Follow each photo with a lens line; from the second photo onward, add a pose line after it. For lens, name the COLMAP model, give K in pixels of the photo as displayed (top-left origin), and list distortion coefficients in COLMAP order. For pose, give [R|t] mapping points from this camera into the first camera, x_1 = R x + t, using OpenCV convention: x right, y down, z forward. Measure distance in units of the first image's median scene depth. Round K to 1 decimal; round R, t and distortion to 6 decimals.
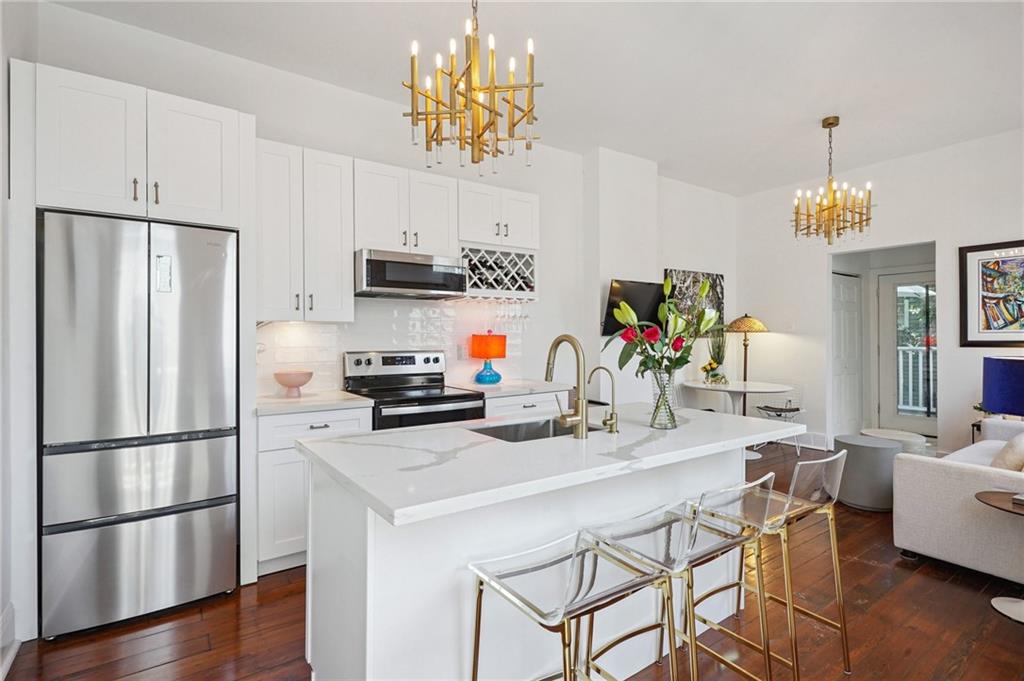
lens RADIAL K [[492.7, 0, 515.4], [0, 492.7, 340.0], [0, 0, 1]] dist [0.004268, -0.000143]
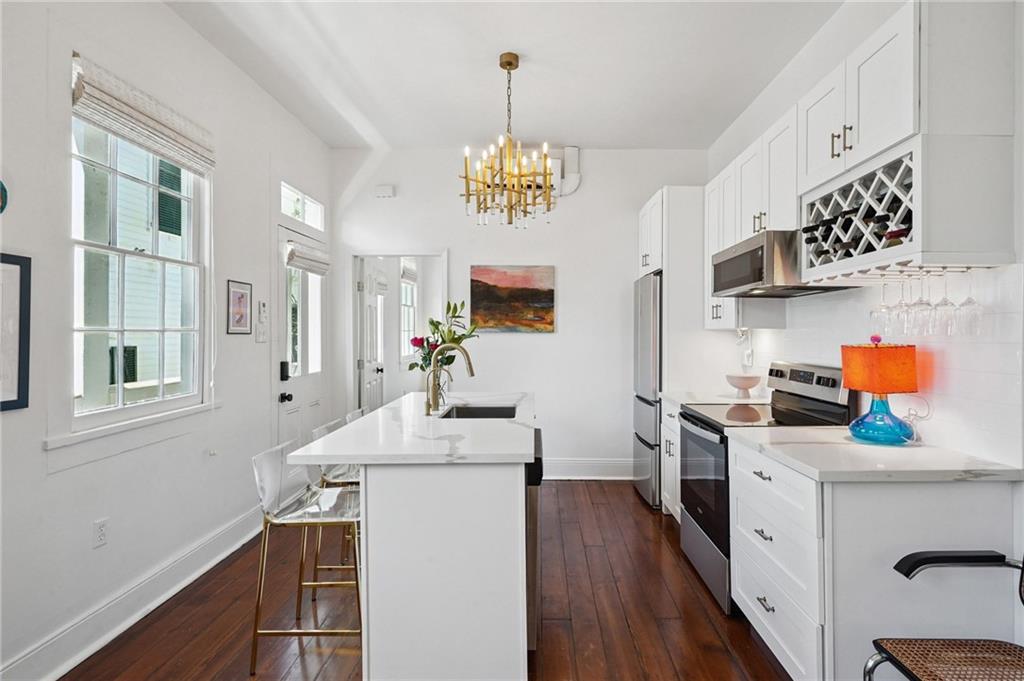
lens RADIAL K [[492.7, 0, 519.8], [0, 492.7, 335.6], [0, 0, 1]] dist [0.004268, -0.000143]
pose [[-0.558799, 0.013055, -0.829200, 0.580109], [0.010665, 0.999907, 0.008556, -0.029299], [0.829235, -0.004063, -0.558886, 0.996526]]
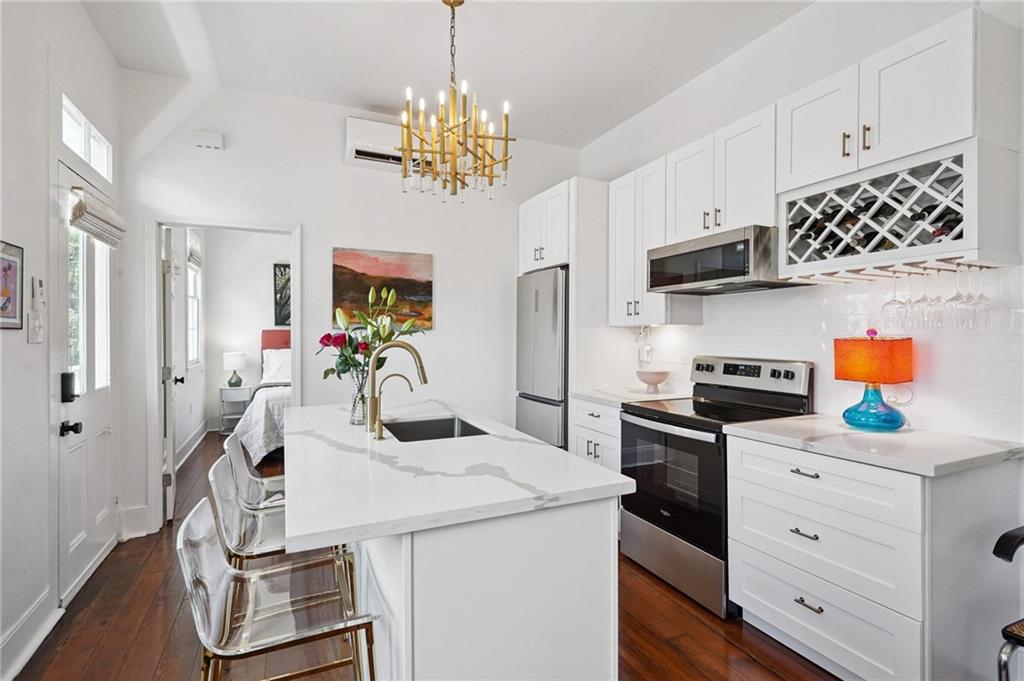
lens RADIAL K [[492.7, 0, 511.2], [0, 492.7, 336.5], [0, 0, 1]] dist [0.004268, -0.000143]
pose [[-0.173185, 0.016879, -0.984745, 0.555863], [0.009534, 0.999835, 0.015461, -0.025342], [0.984843, -0.006711, -0.173317, 0.721071]]
